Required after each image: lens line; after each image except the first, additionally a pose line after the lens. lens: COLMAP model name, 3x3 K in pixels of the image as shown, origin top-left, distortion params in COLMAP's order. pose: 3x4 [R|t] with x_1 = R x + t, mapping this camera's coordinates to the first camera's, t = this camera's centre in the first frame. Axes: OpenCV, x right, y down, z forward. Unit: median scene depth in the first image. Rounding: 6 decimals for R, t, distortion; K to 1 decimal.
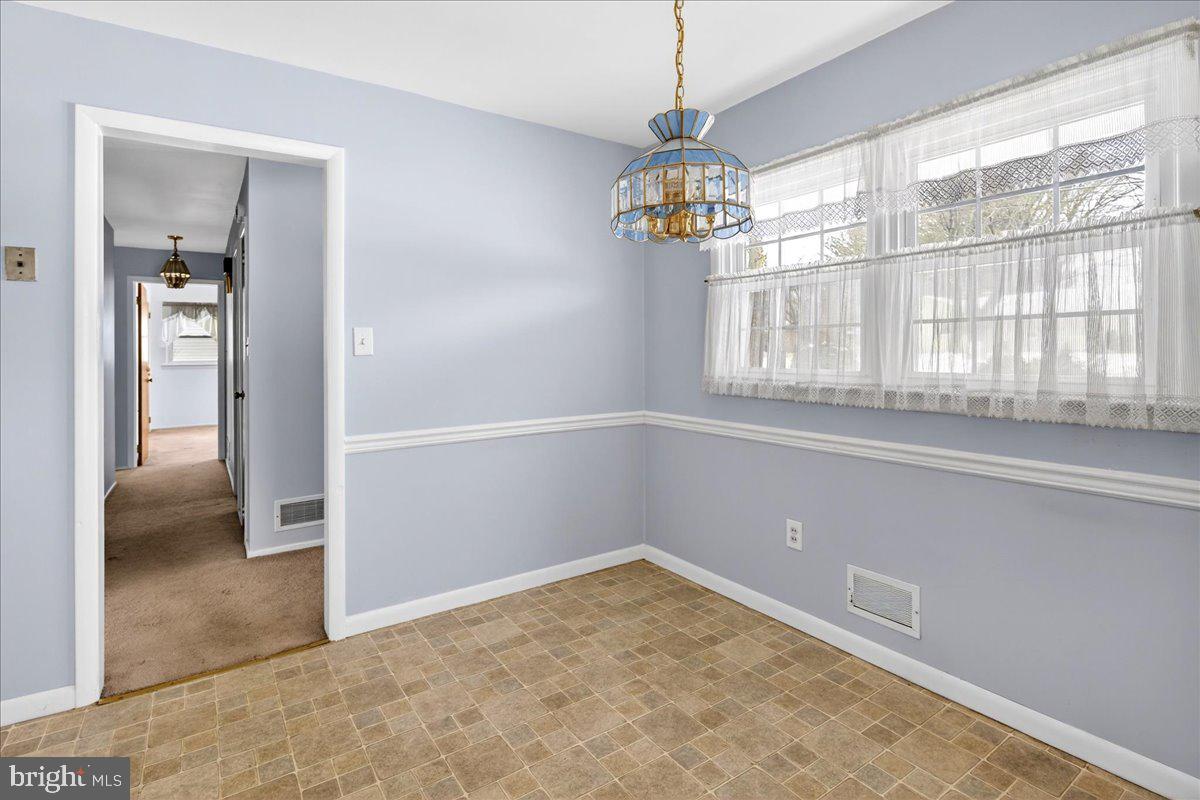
lens RADIAL K [[567.3, 0, 602.3], [0, 567.3, 356.5], [0, 0, 1]] dist [-0.025529, -0.000073]
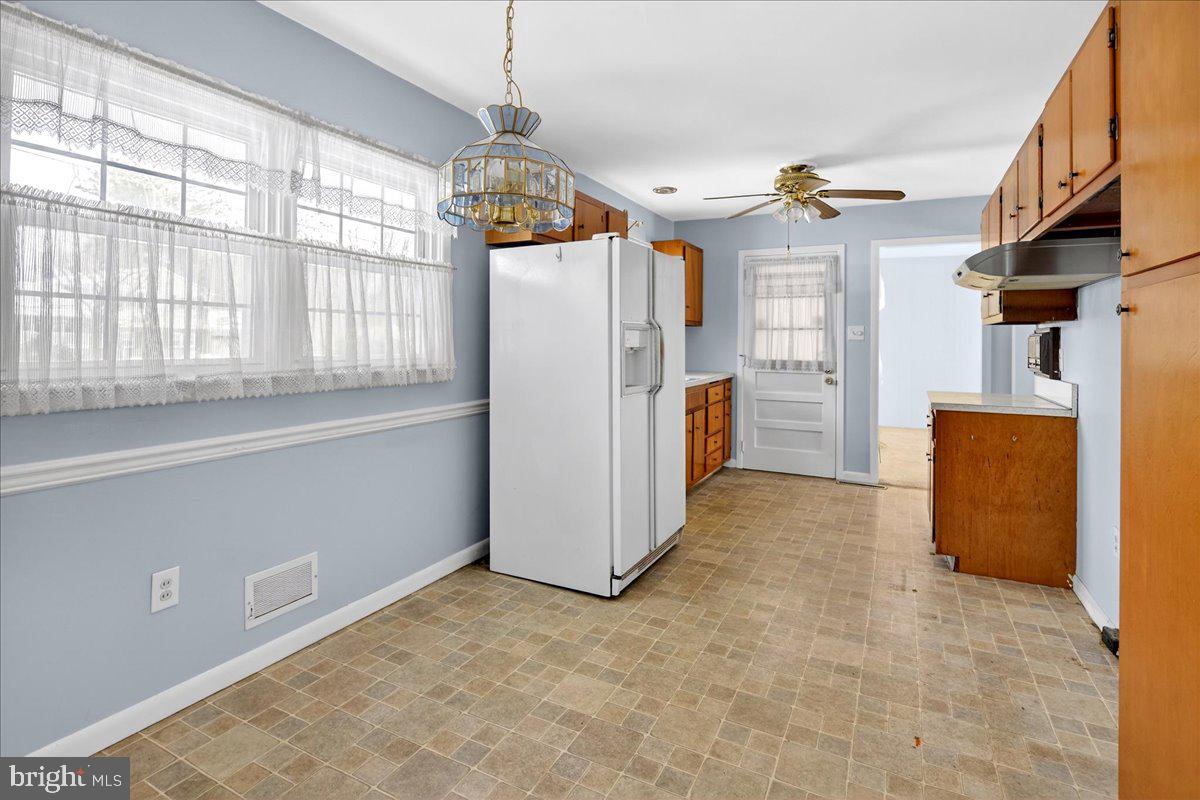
lens RADIAL K [[589.8, 0, 597.2], [0, 589.8, 340.5], [0, 0, 1]] dist [0.001523, 0.000160]
pose [[-0.474008, -0.000195, 0.880520, -0.710067], [-0.002740, 0.999995, -0.001254, -0.002201], [-0.880516, -0.003007, -0.474007, 1.061363]]
